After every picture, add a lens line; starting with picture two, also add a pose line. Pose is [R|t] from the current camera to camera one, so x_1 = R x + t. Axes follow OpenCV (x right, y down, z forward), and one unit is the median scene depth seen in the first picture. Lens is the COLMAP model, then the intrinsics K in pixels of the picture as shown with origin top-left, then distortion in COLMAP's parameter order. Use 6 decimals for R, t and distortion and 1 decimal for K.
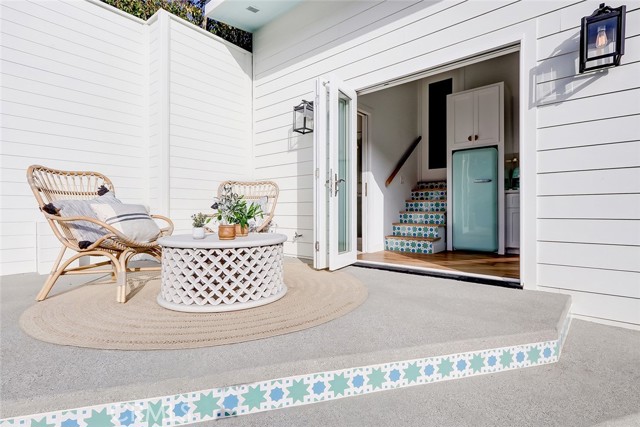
lens RADIAL K [[304.5, 0, 320.0], [0, 304.5, 213.5], [0, 0, 1]] dist [0.001127, 0.000101]
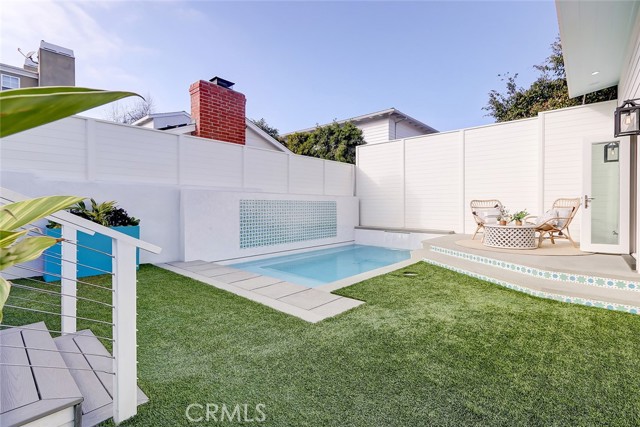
lens RADIAL K [[296.5, 0, 323.8], [0, 296.5, 210.3], [0, 0, 1]] dist [0.001718, 0.000172]
pose [[-0.024252, 0.015572, -0.999585, 1.419116], [-0.003740, 0.999870, 0.015668, -0.053249], [0.999699, 0.004119, -0.024191, -0.341376]]
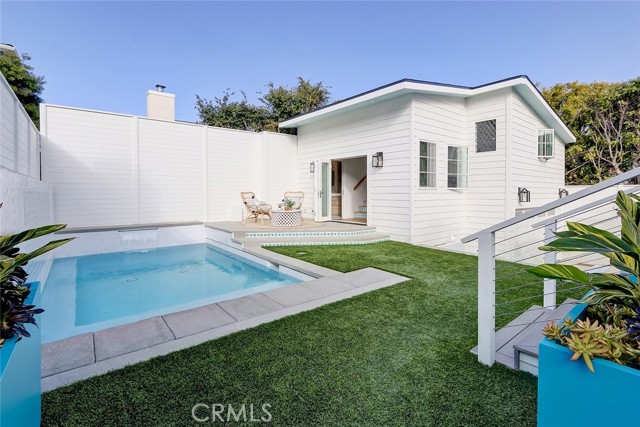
lens RADIAL K [[301.1, 0, 322.6], [0, 301.1, 199.6], [0, 0, 1]] dist [-0.003005, -0.000666]
pose [[0.982844, 0.001915, -0.184429, 0.516179], [0.000820, 0.999891, 0.014756, -0.068967], [0.184438, -0.014654, 0.982735, -1.623336]]
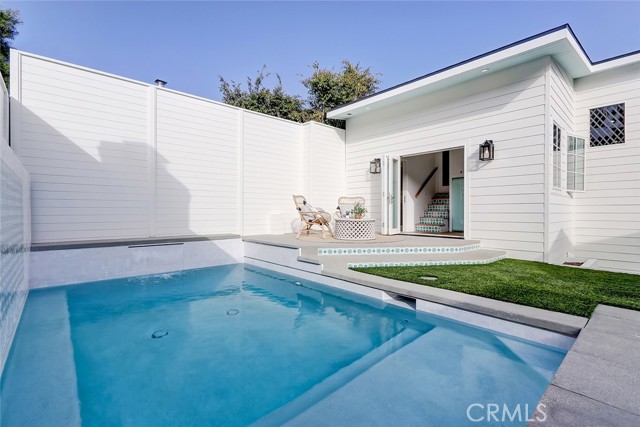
lens RADIAL K [[293.8, 0, 320.0], [0, 293.8, 213.5], [0, 0, 1]] dist [0.000370, 0.000052]
pose [[0.991032, 0.002017, -0.133610, -0.160226], [-0.002306, 0.999995, -0.002013, 0.020296], [0.133606, 0.002303, 0.991032, -1.112866]]
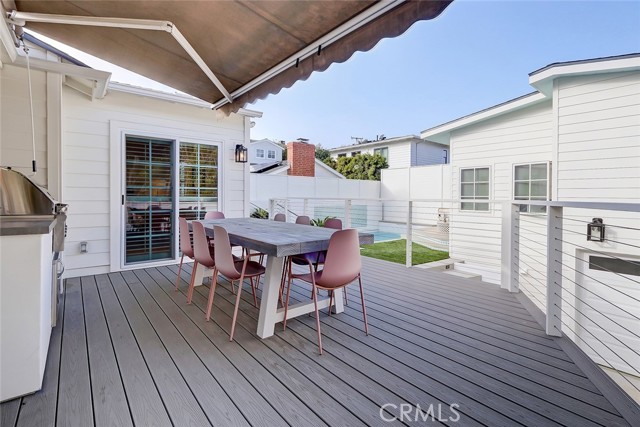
lens RADIAL K [[301.1, 0, 322.6], [0, 301.1, 199.6], [0, 0, 1]] dist [-0.003005, -0.000666]
pose [[-0.177072, 0.007953, -0.984166, 3.224067], [-0.014264, 0.999842, 0.010646, -0.210143], [0.984095, 0.015923, -0.176931, -0.154349]]
